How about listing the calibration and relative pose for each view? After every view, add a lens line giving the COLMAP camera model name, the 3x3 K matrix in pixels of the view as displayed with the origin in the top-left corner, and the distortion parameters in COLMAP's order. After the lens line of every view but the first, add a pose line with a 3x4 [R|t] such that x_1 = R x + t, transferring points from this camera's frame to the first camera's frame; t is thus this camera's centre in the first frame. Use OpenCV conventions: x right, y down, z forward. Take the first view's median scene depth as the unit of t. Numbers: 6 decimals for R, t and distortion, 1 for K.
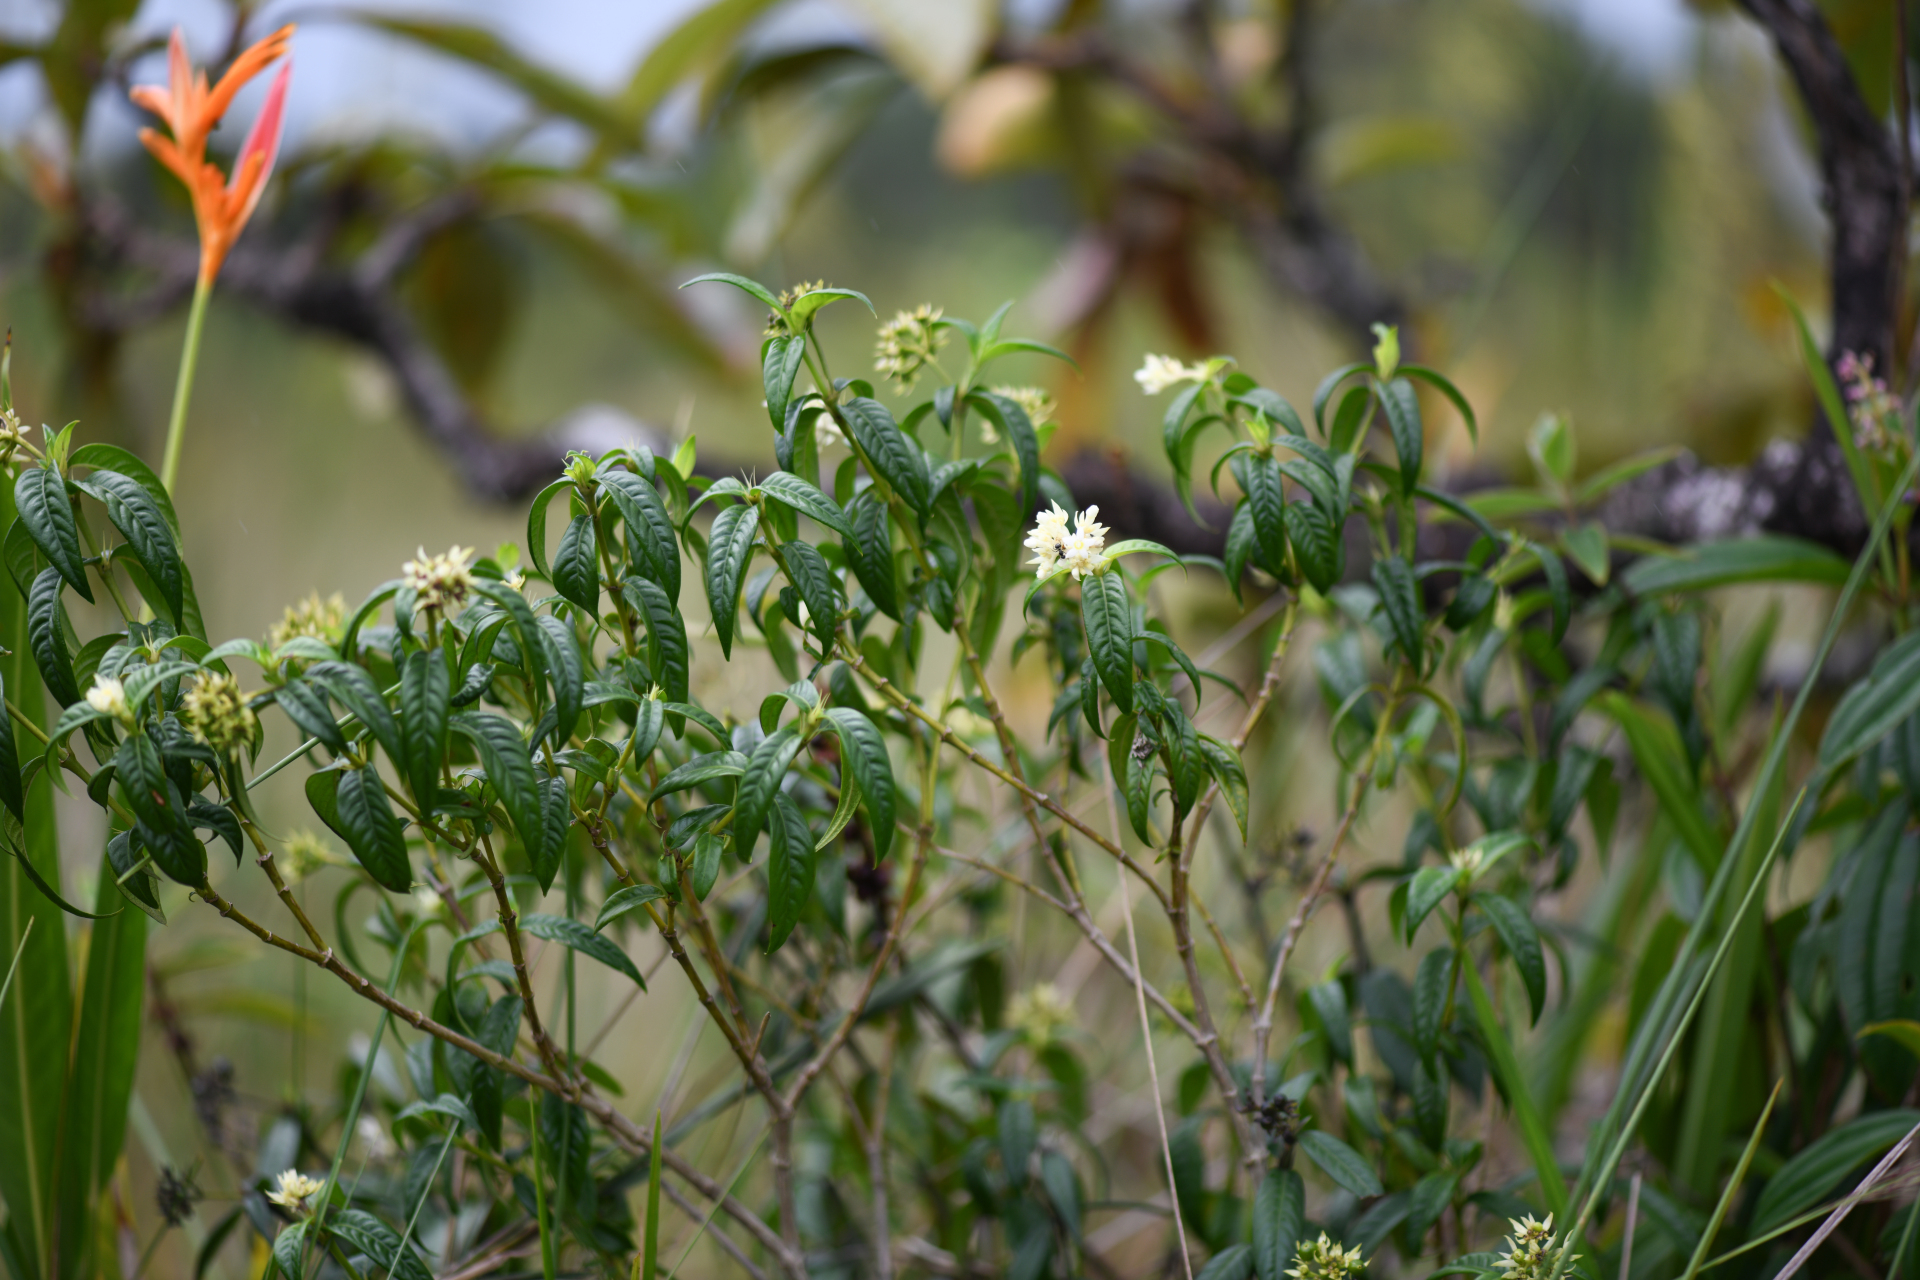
lens RADIAL K [[5799.7, 0, 961.9], [0, 5799.7, 639.6], [0, 0, 1]] dist [-0.658282, 0.000000]
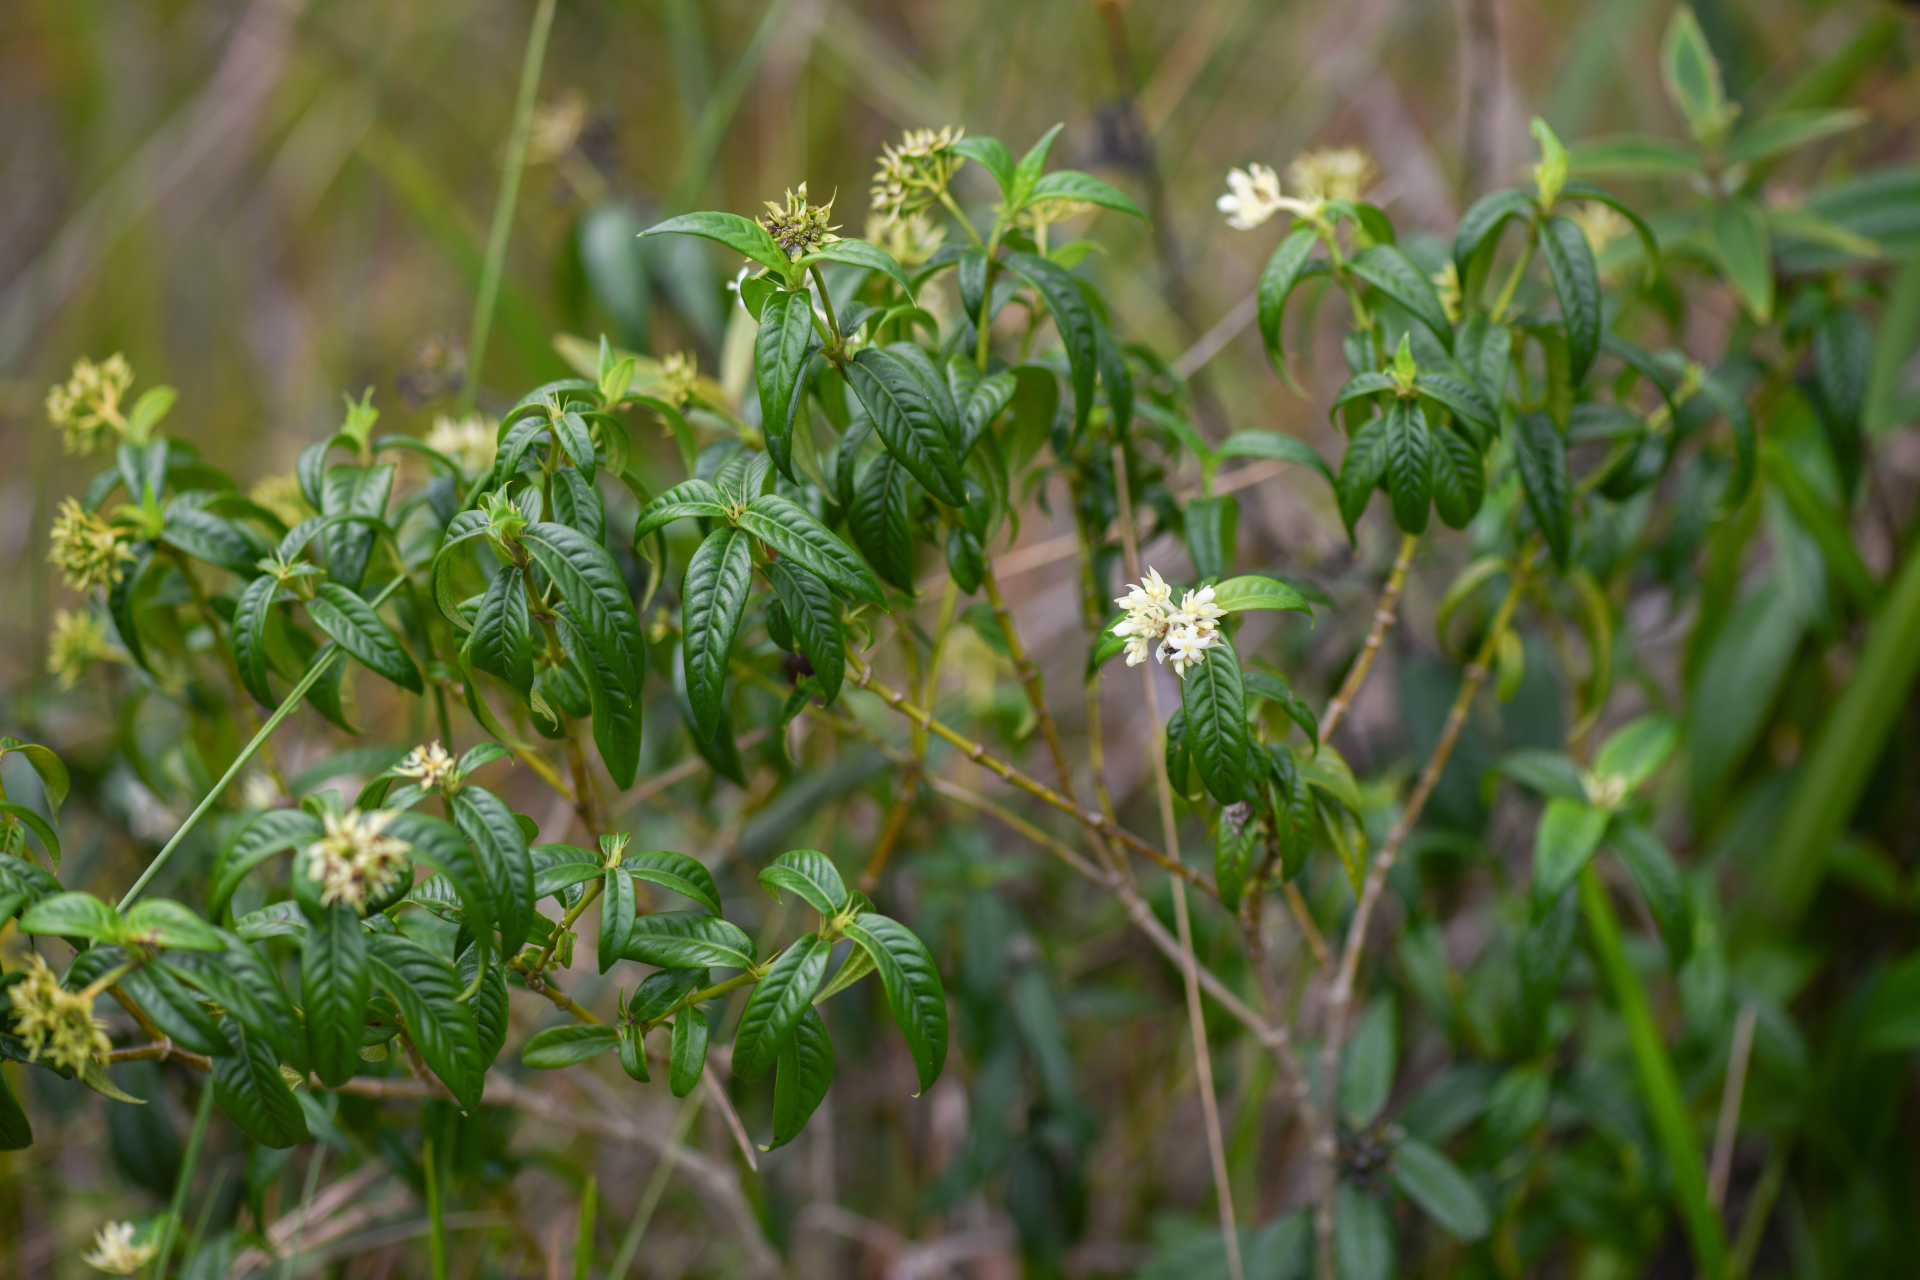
lens RADIAL K [[5799.7, 0, 954.9], [0, 5799.7, 640.7], [0, 0, 1]] dist [-0.658282, 0.000000]
pose [[0.993857, -0.009678, 0.110245, -0.090193], [-0.041766, 0.889702, 0.454628, -0.347994], [-0.102485, -0.456440, 0.883832, 0.344063]]
